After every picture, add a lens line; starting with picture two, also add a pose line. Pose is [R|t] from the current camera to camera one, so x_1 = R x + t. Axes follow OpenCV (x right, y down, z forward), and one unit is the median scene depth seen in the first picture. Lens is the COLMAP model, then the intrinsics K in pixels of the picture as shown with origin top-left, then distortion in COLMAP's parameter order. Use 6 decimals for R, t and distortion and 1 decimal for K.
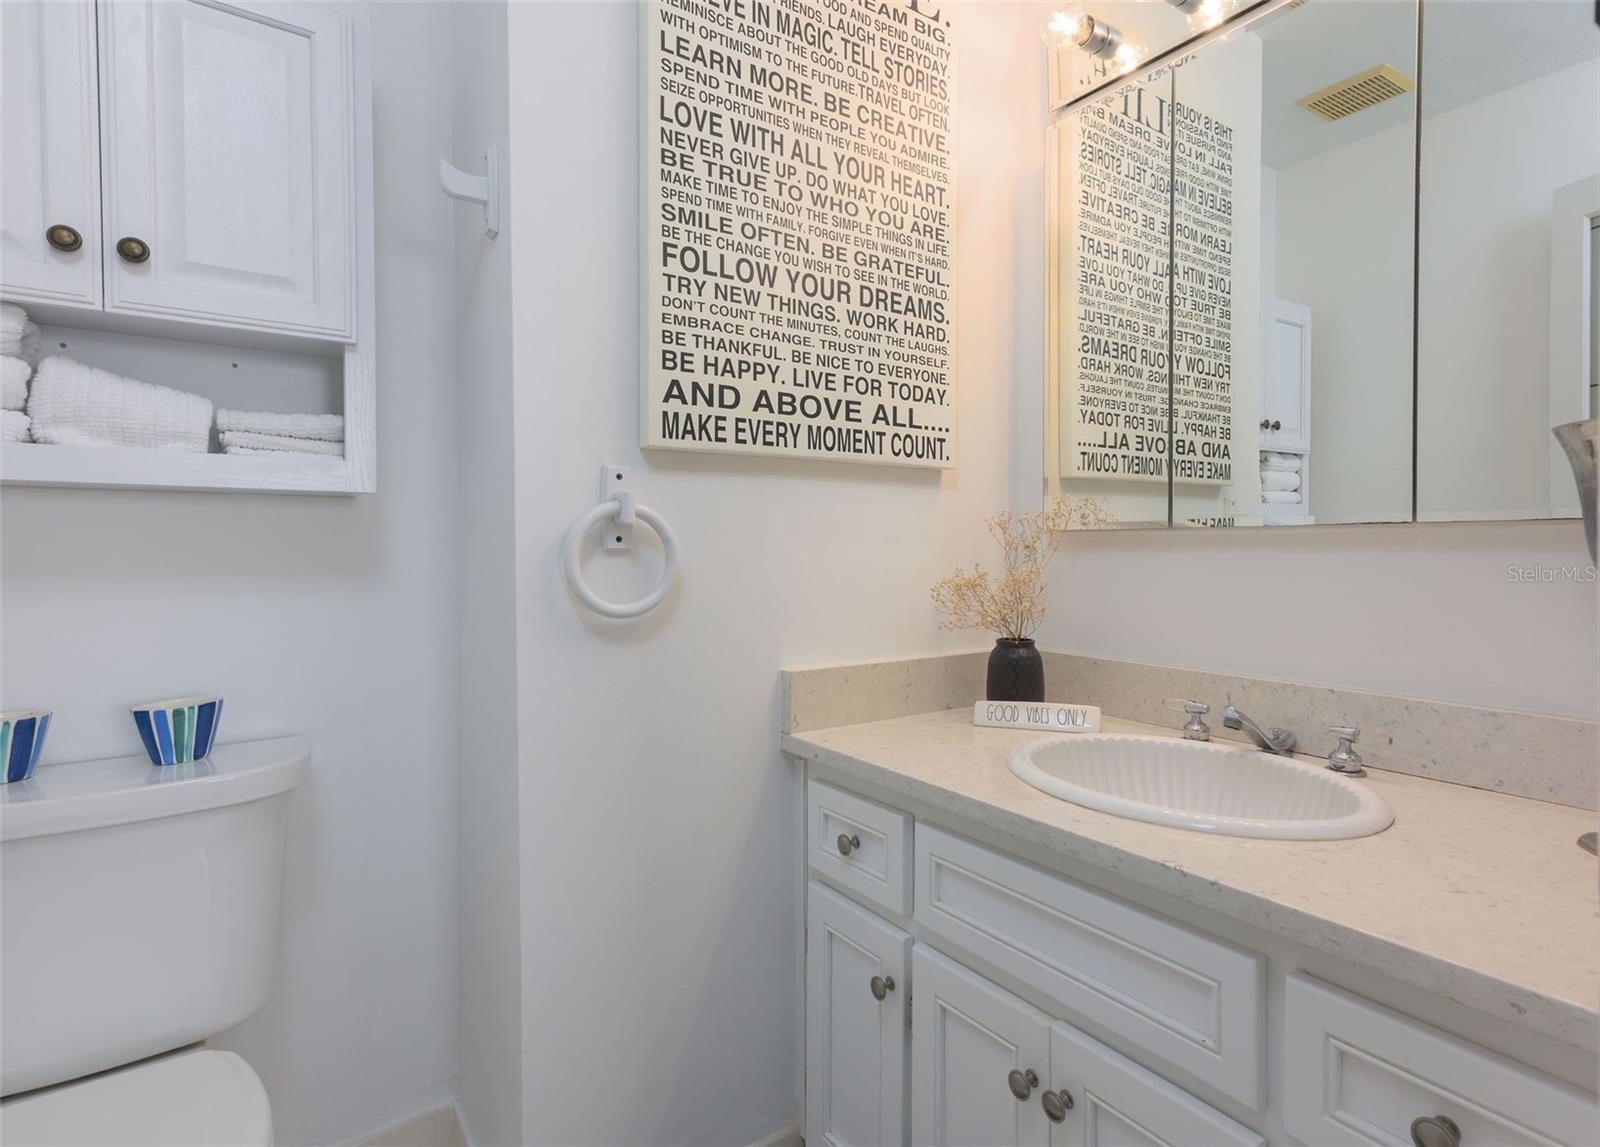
lens RADIAL K [[798.8, 0, 807.1], [0, 798.8, 567.7], [0, 0, 1]] dist [0.007435, 0.000583]
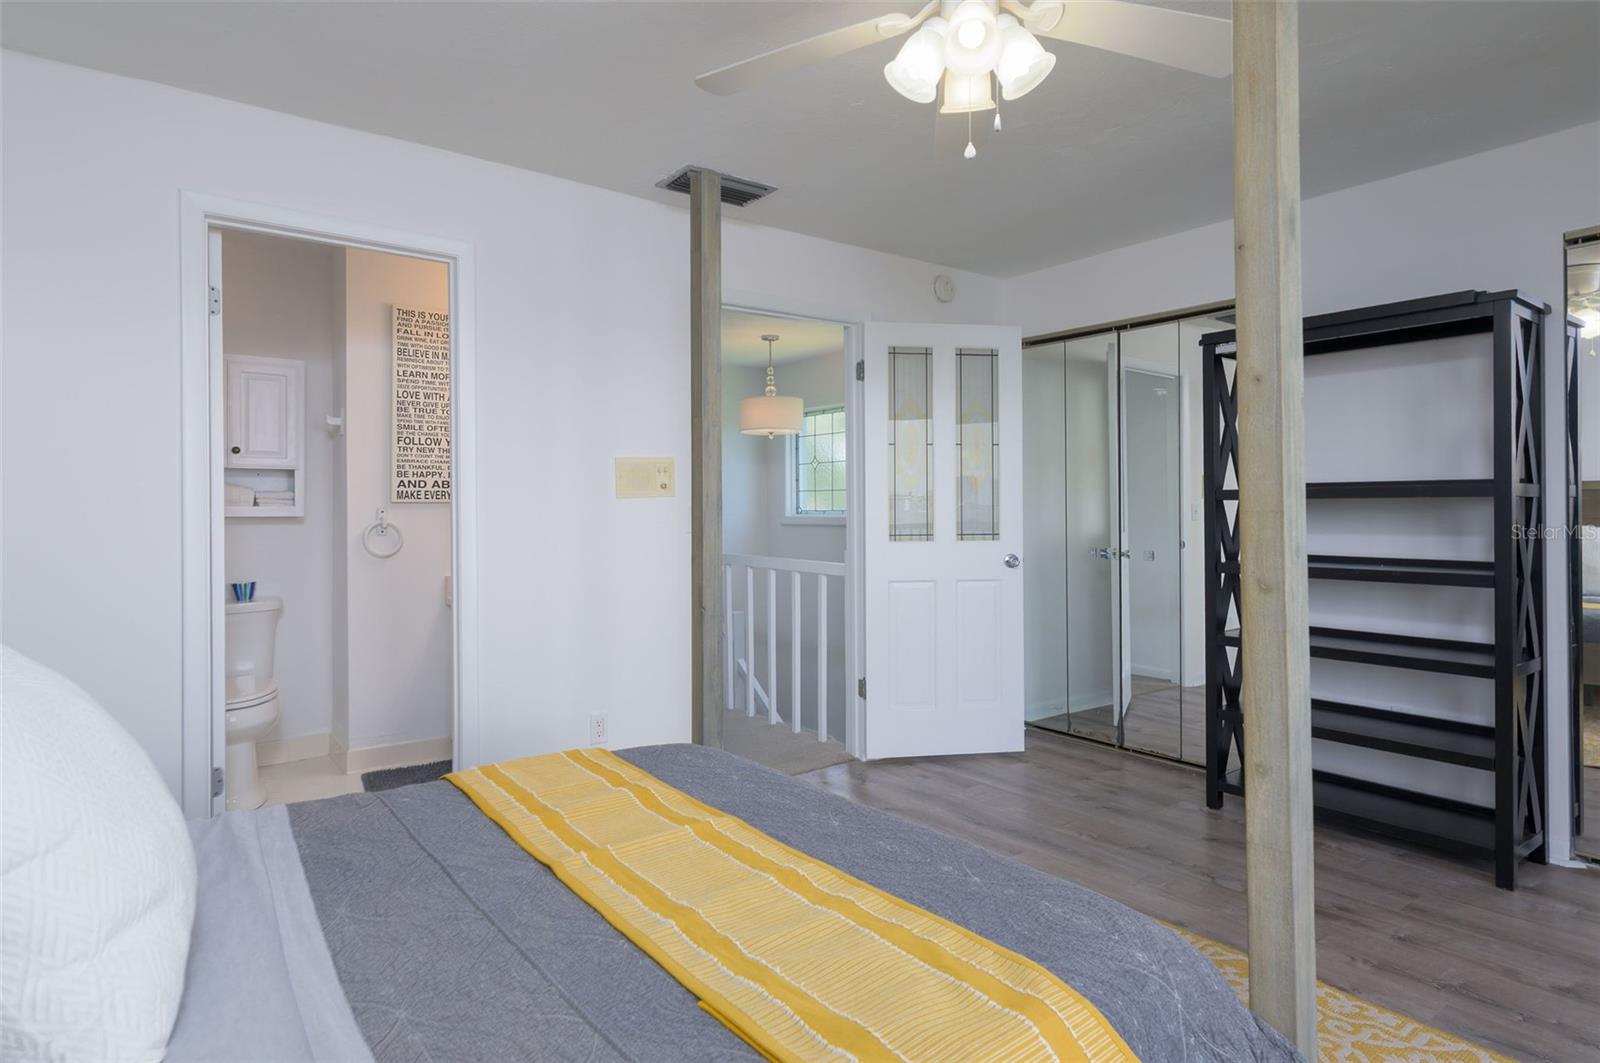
lens RADIAL K [[891.3, 0, 793.2], [0, 891.3, 525.5], [0, 0, 1]] dist [-0.000456, 0.004739]
pose [[0.999615, -0.006135, 0.027057, 1.245916], [0.006616, 0.999822, -0.017690, 0.013753], [-0.026944, 0.017862, 0.999477, -2.474815]]
